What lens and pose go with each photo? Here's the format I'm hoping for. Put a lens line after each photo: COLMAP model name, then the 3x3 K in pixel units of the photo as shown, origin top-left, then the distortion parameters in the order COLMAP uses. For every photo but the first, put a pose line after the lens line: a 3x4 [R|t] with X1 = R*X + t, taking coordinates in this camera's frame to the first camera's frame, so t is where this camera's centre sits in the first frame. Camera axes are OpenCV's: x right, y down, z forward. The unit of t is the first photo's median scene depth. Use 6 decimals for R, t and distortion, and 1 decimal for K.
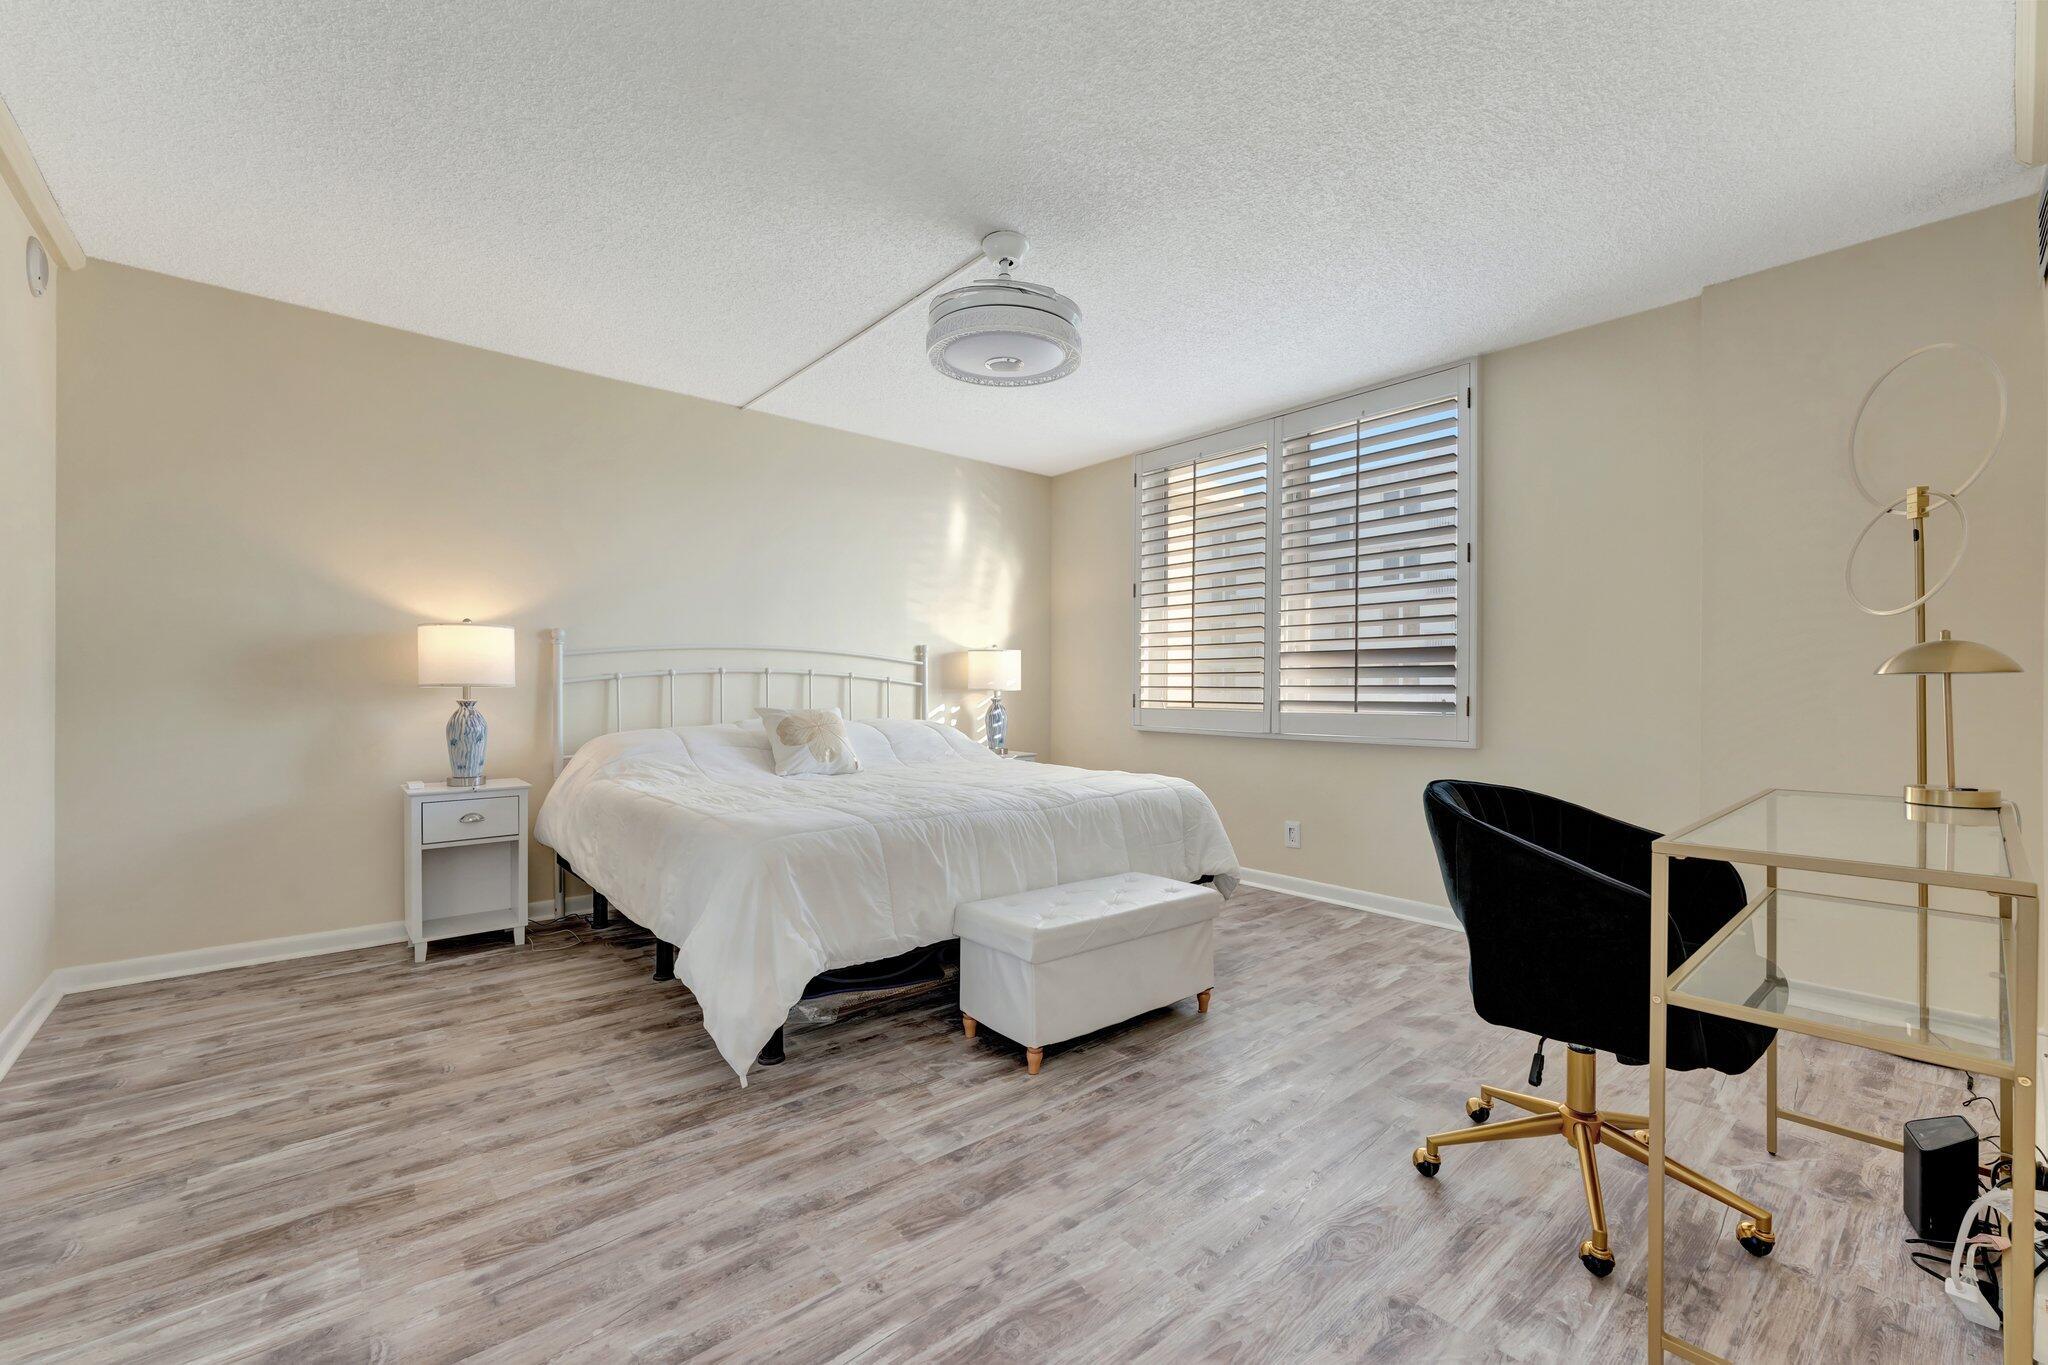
lens RADIAL K [[839.2, 0, 1040.5], [0, 839.2, 689.7], [0, 0, 1]] dist [-0.002086, 0.000043]
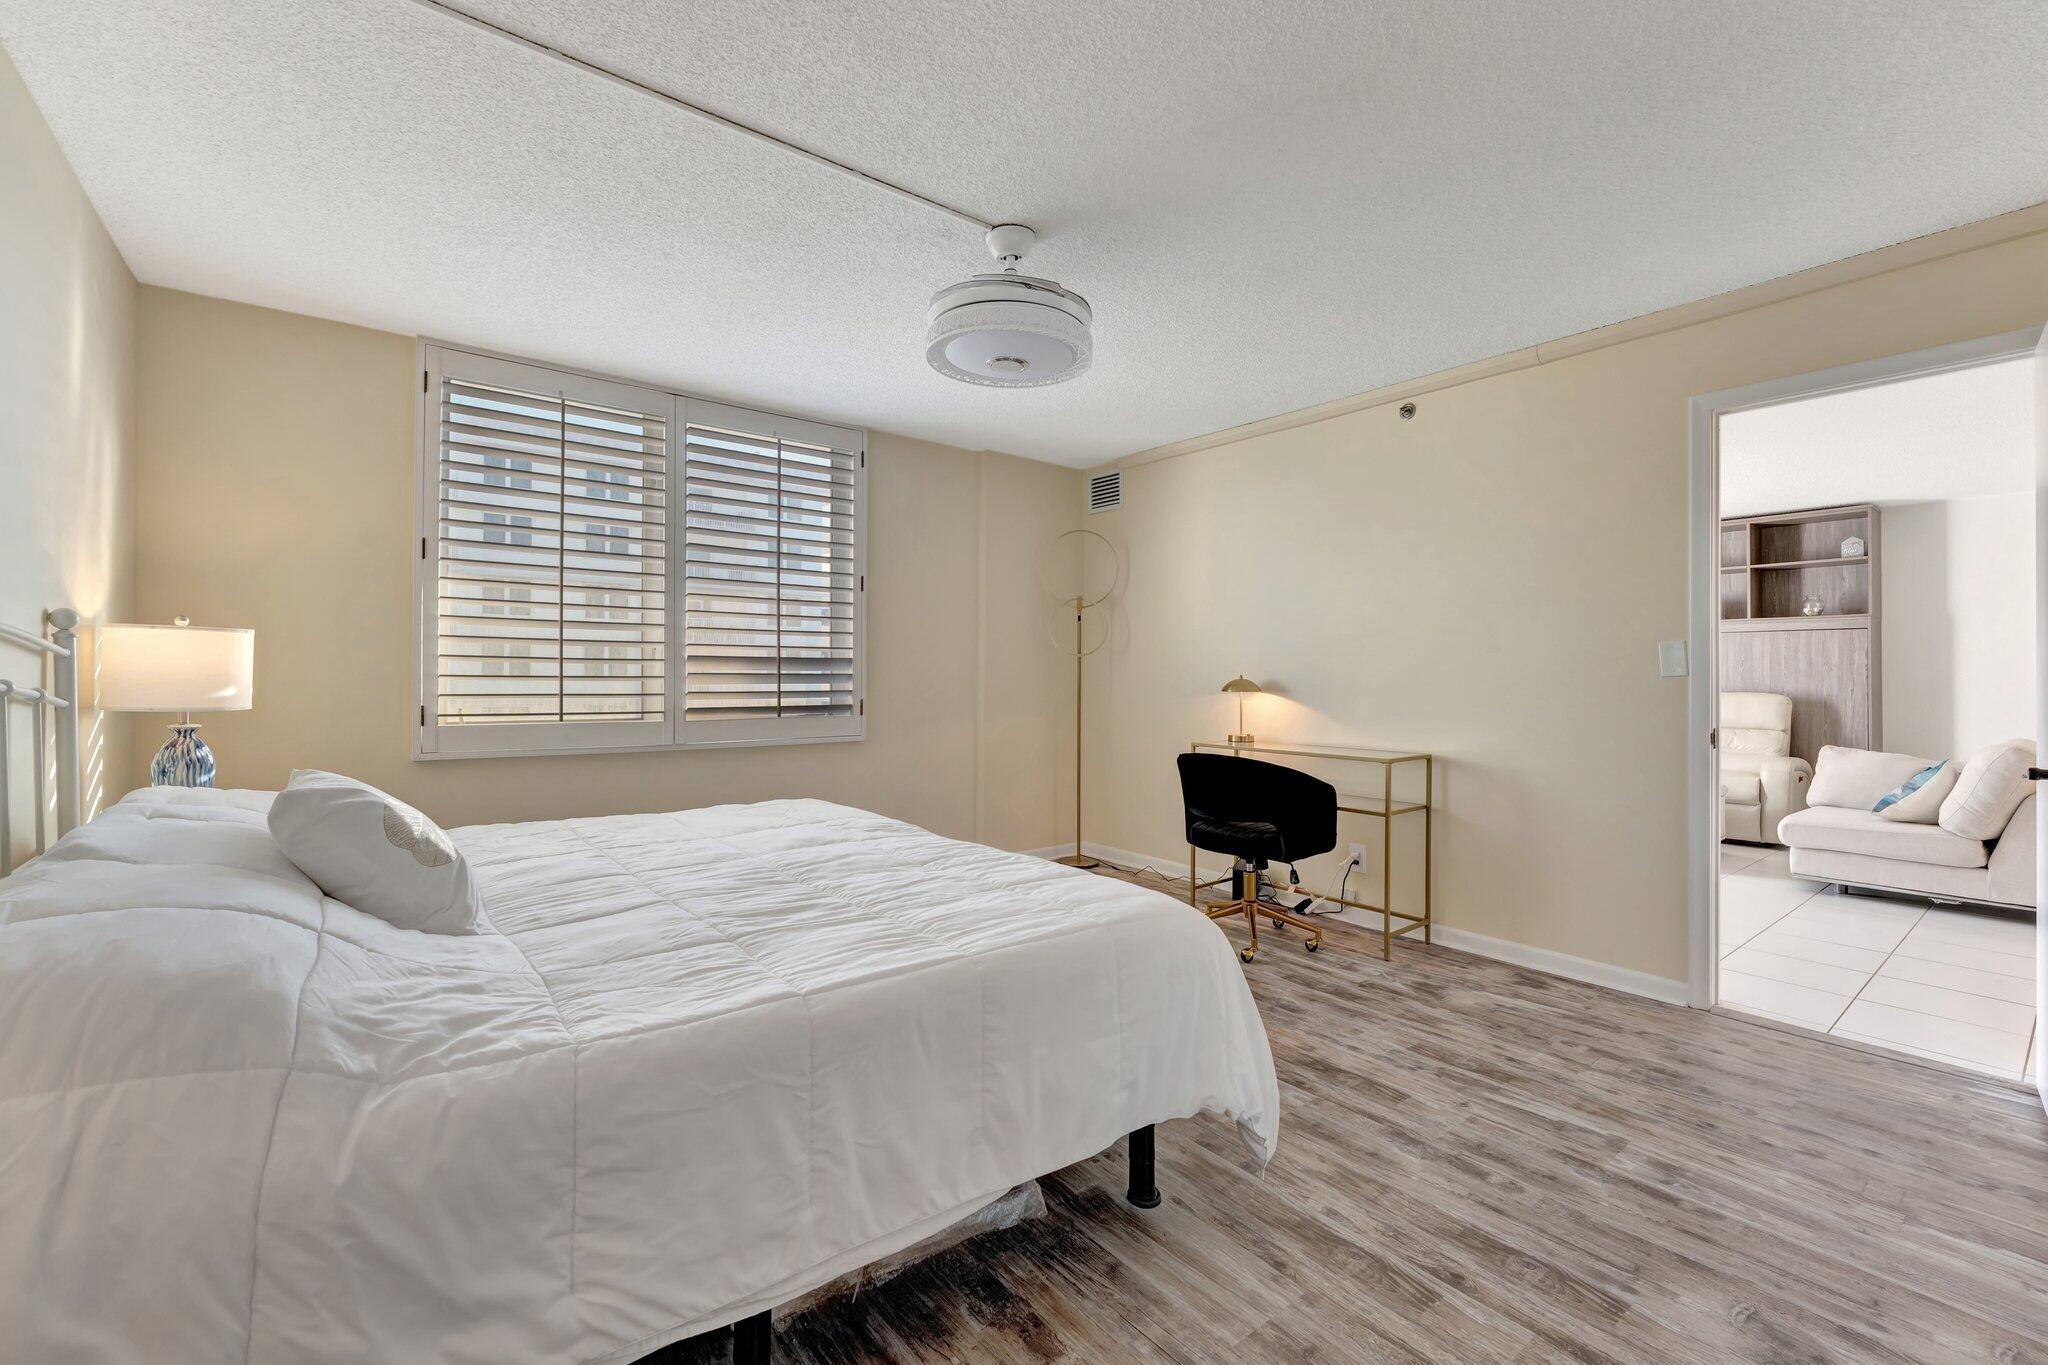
lens RADIAL K [[833.1, 0, 1025.7], [0, 833.1, 674.2], [0, 0, 1]] dist [0.002922, 0.000030]
pose [[0.063928, -0.004332, 0.997945, -1.434330], [-0.008045, 0.999956, 0.004856, -0.075212], [-0.997922, -0.008338, 0.063890, 1.370964]]
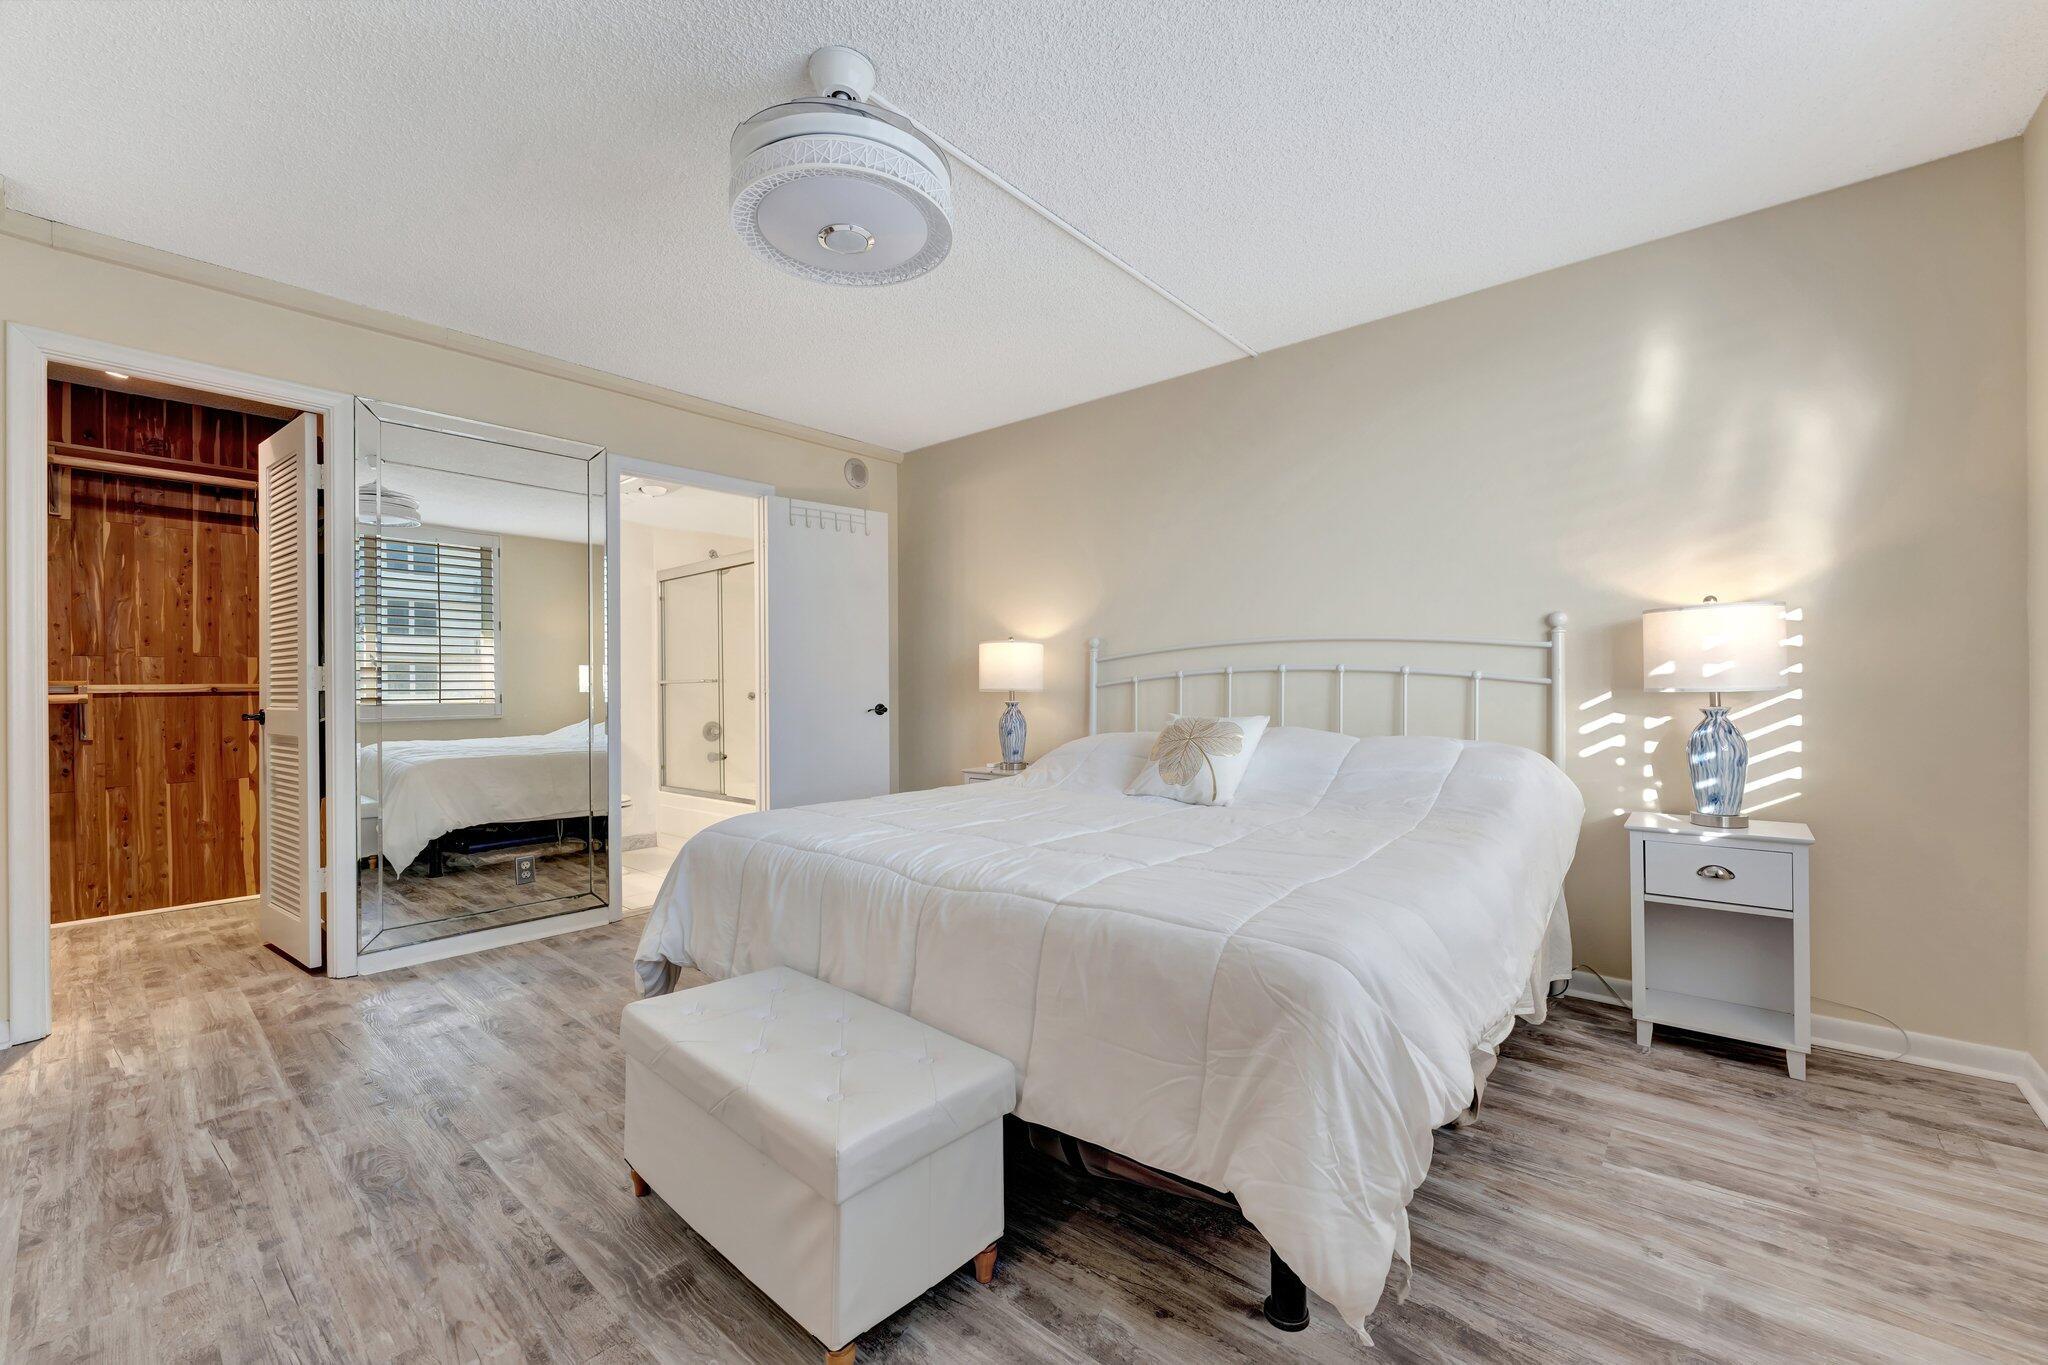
lens RADIAL K [[833.1, 0, 1042.7], [0, 833.1, 686.5], [0, 0, 1]] dist [0.002922, 0.000030]
pose [[0.135414, -0.005358, -0.990775, 1.017315], [0.006978, 0.999966, -0.004454, -0.008729], [0.990764, -0.006310, 0.135447, 1.586705]]
